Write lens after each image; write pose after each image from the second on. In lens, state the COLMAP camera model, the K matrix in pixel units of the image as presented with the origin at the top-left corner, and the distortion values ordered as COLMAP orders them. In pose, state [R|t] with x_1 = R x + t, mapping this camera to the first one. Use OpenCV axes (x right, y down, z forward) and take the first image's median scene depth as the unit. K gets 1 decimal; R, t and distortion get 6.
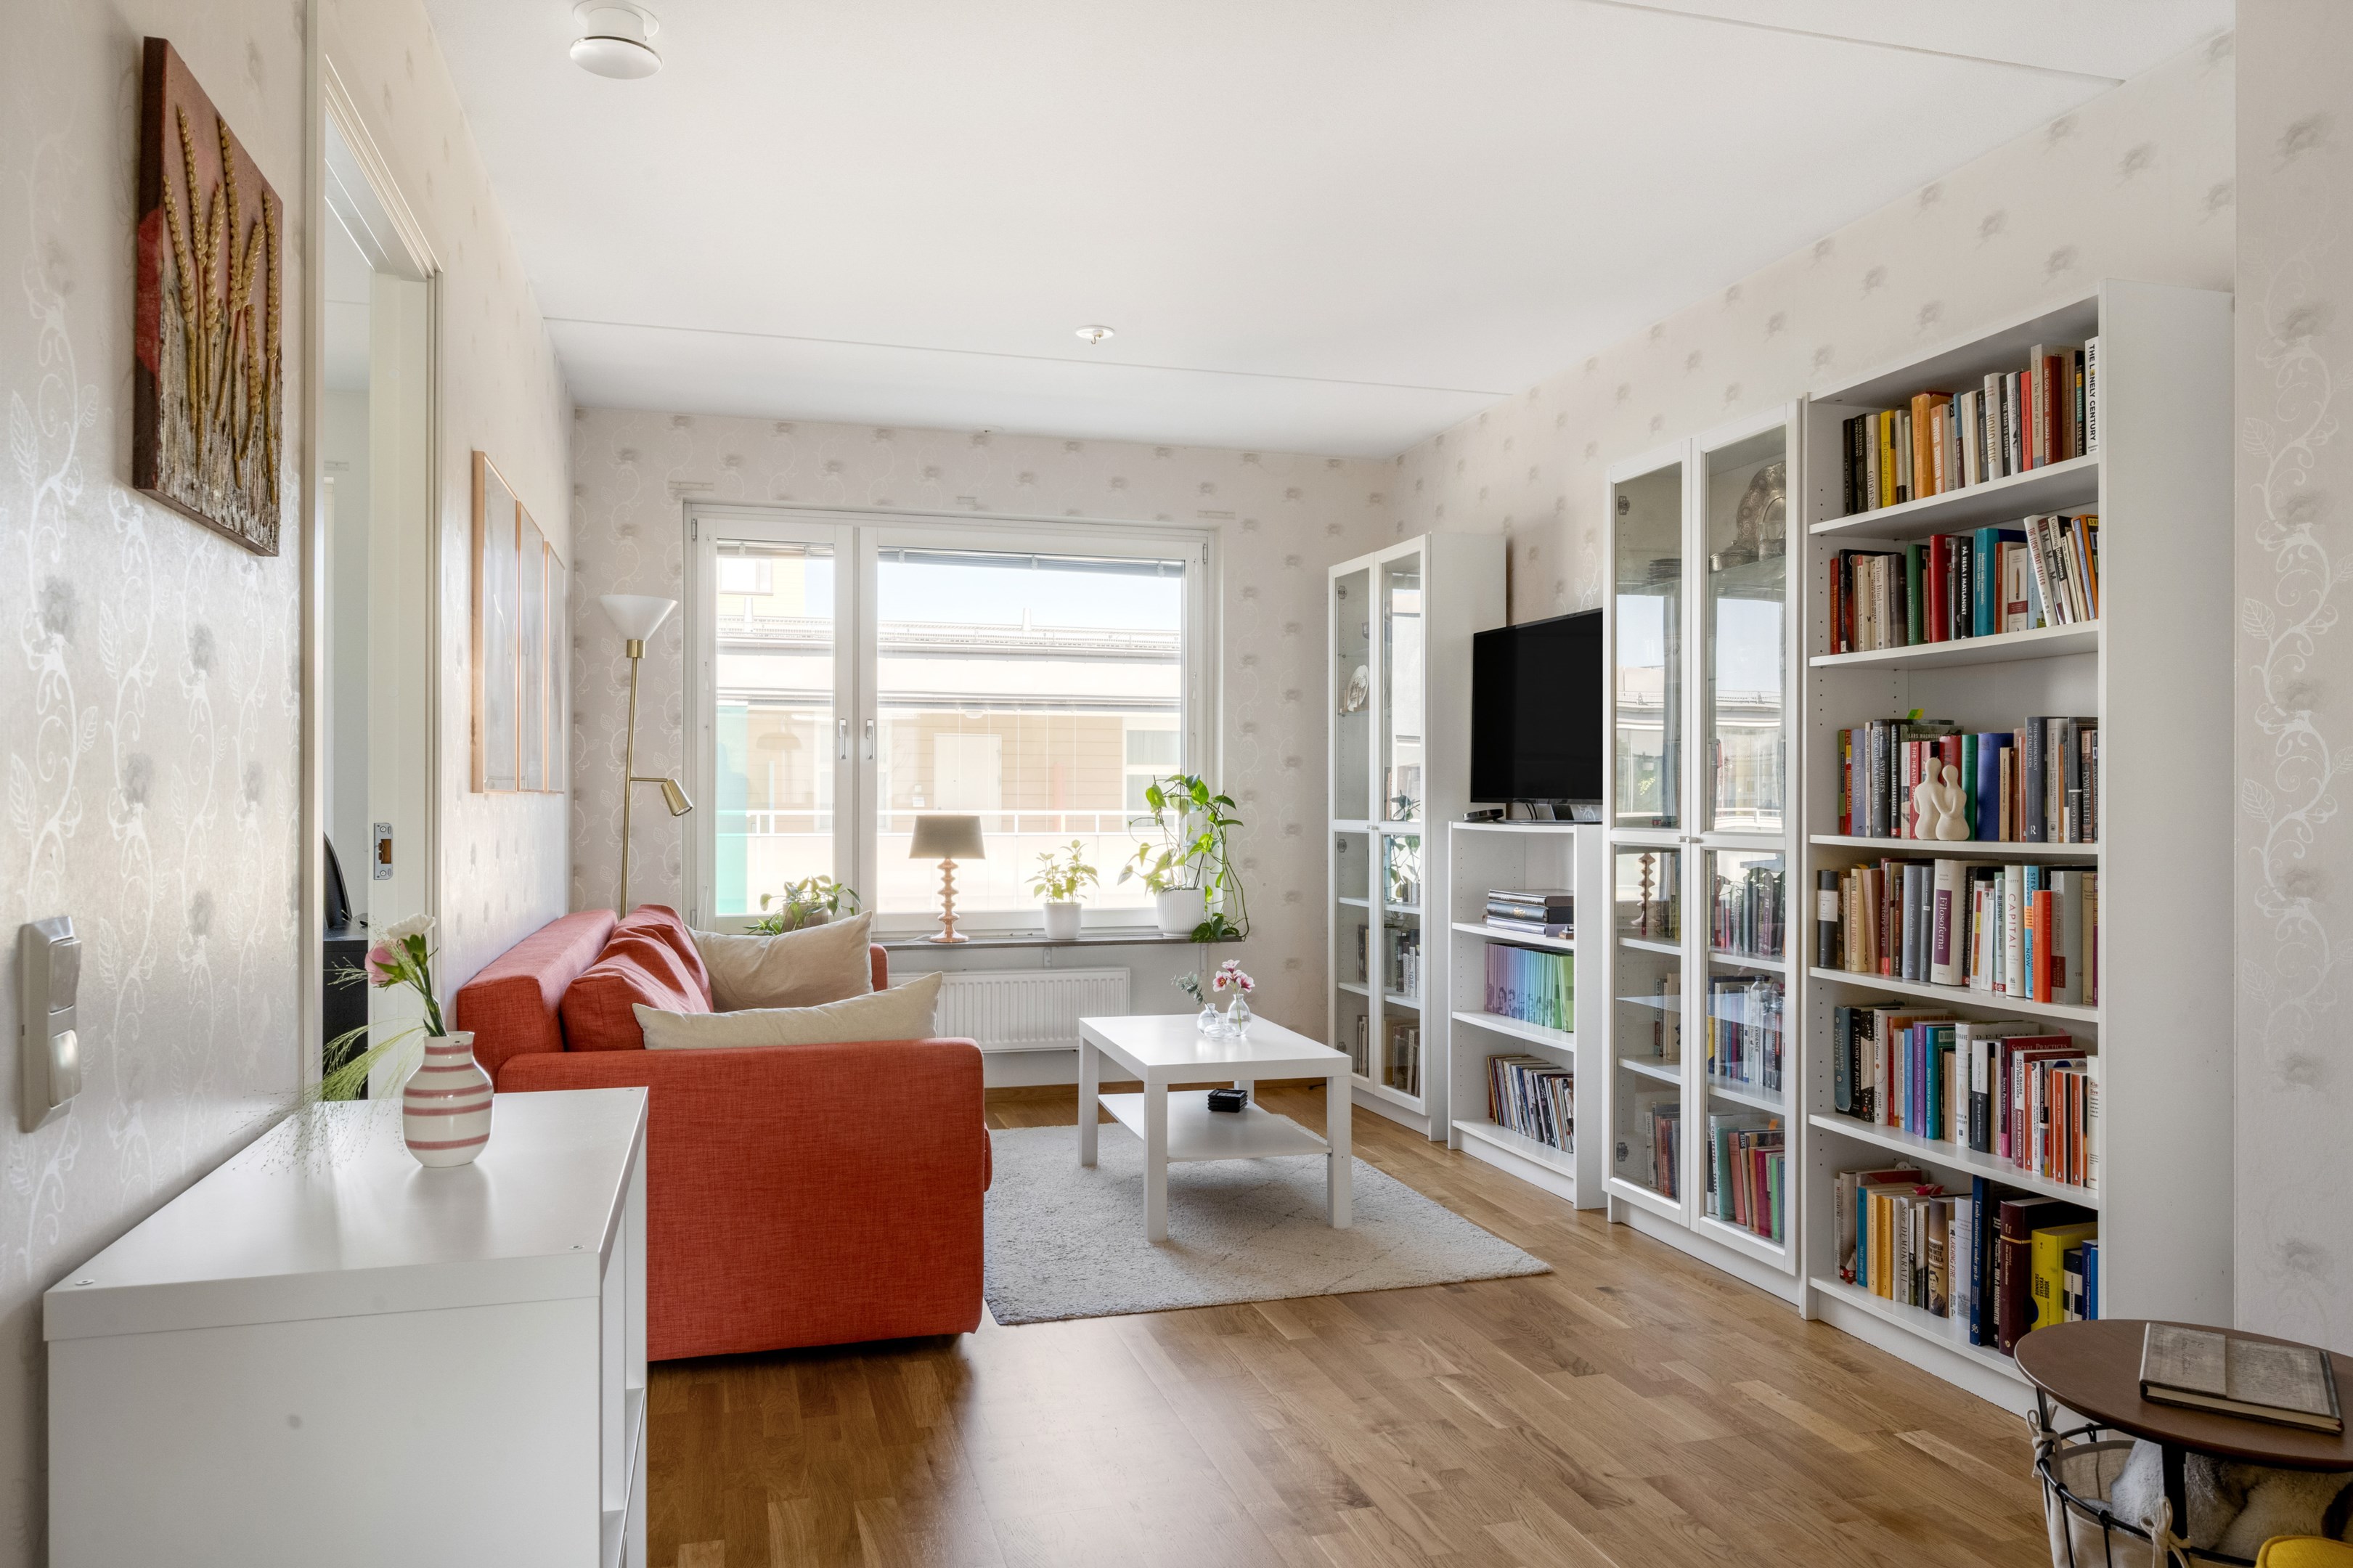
lens RADIAL K [[1574.2, 0, 1183.9], [0, 1574.2, 791.6], [0, 0, 1]] dist [0.003635, 0.000088]
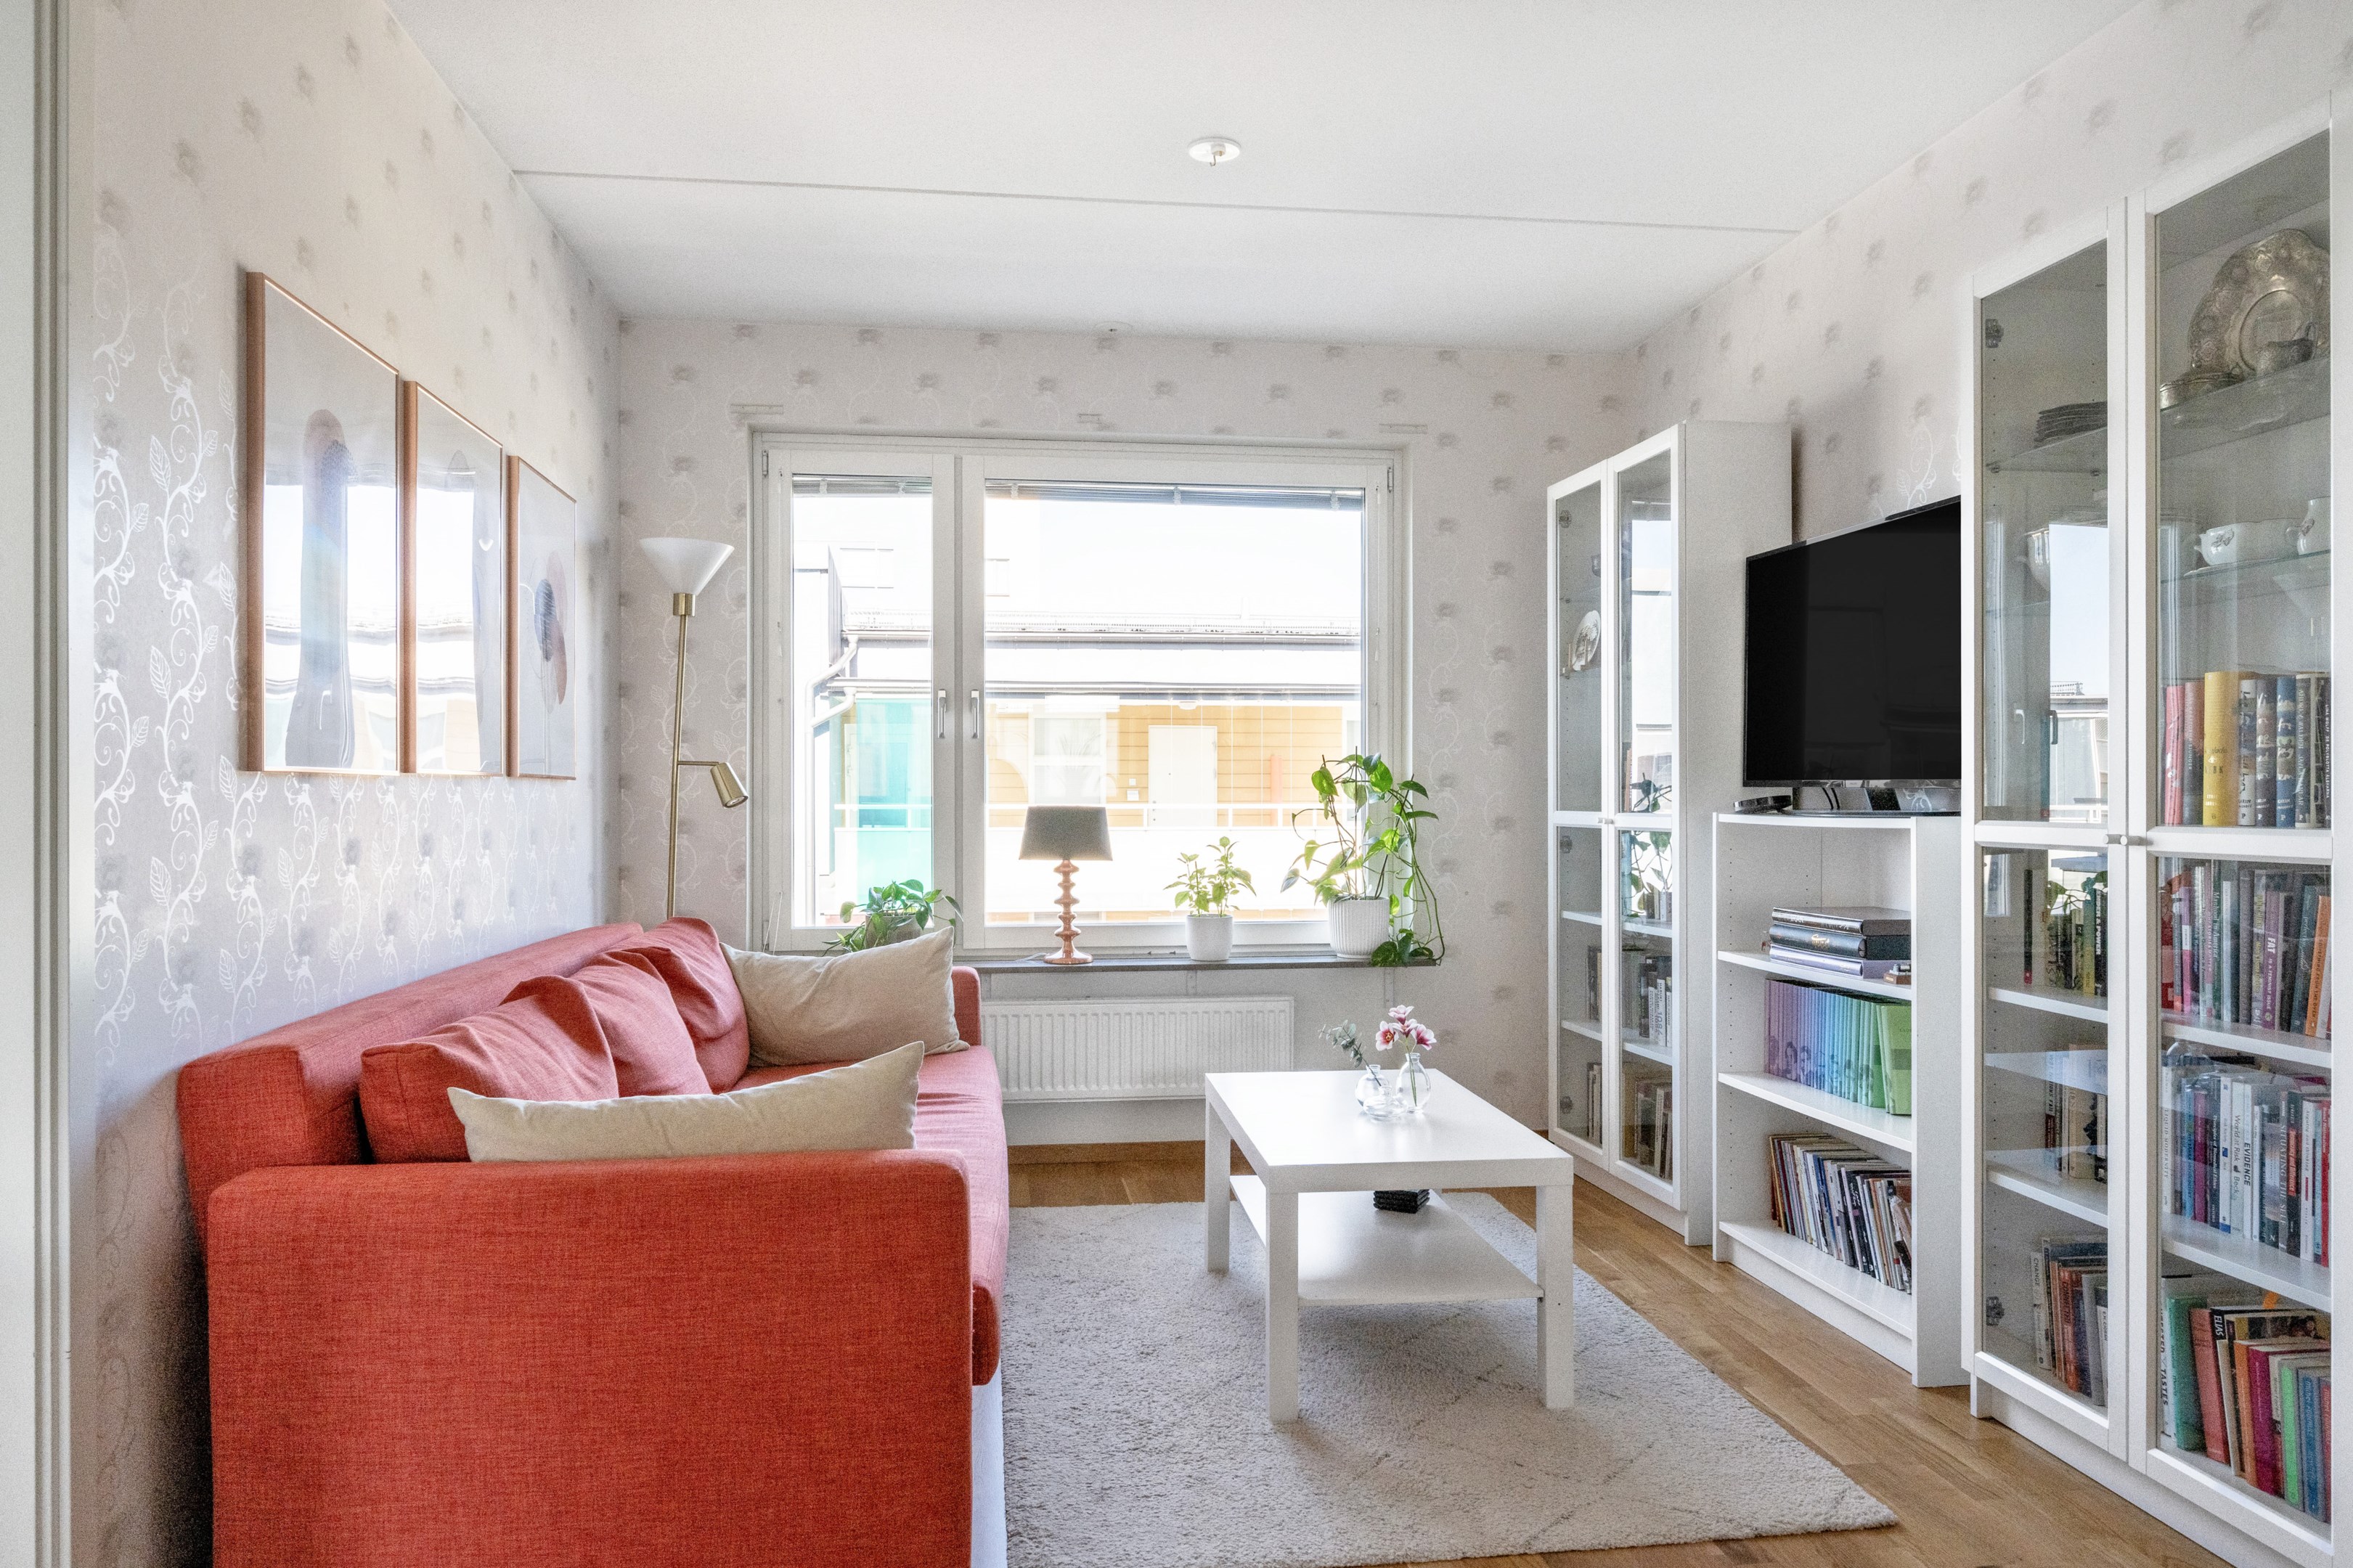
lens RADIAL K [[1544.4, 0, 1182.0], [0, 1544.4, 791.9], [0, 0, 1]] dist [0.002042, -0.001560]
pose [[0.988486, -0.003666, -0.151268, 0.030790], [0.004195, 0.999986, 0.003177, 0.005588], [0.151254, -0.003775, 0.988488, 0.235262]]
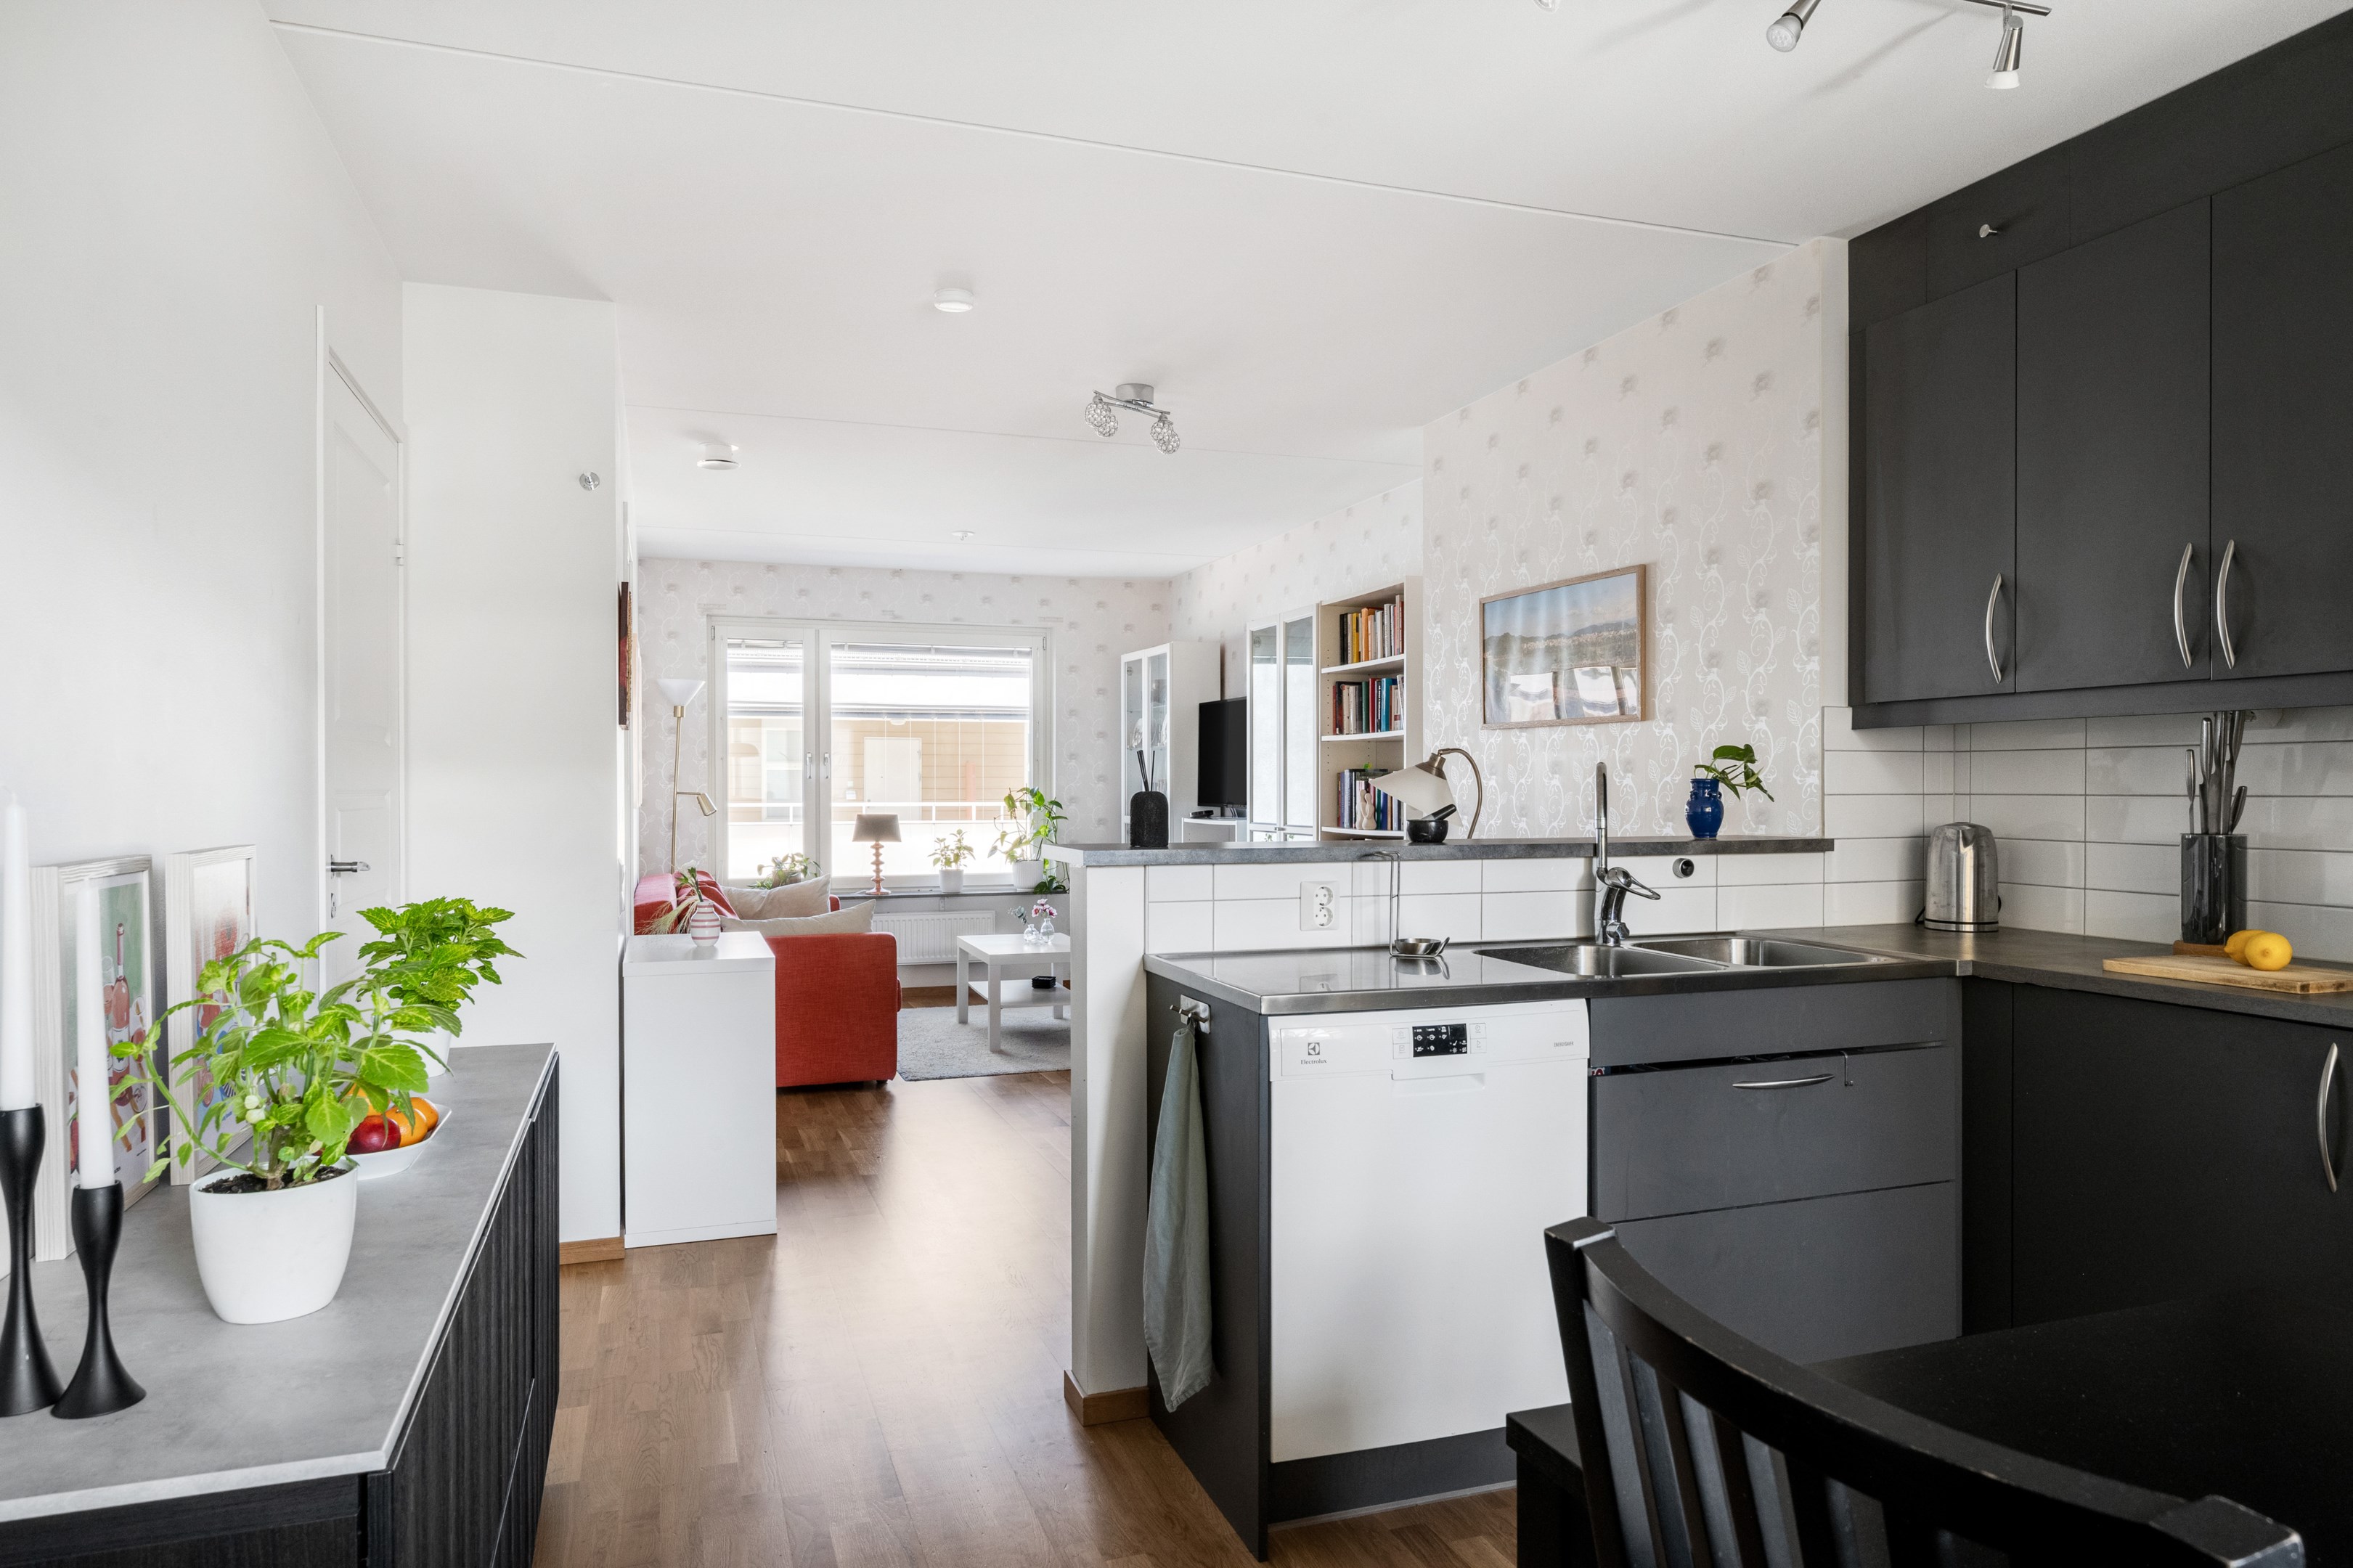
lens RADIAL K [[1465.6, 0, 1178.1], [0, 1465.6, 793.1], [0, 0, 1]] dist [0.001940, 0.000013]
pose [[0.998491, -0.003247, 0.054825, 0.073948], [0.002739, 0.999953, 0.009335, -0.019879], [-0.054853, -0.009171, 0.998452, -0.504828]]
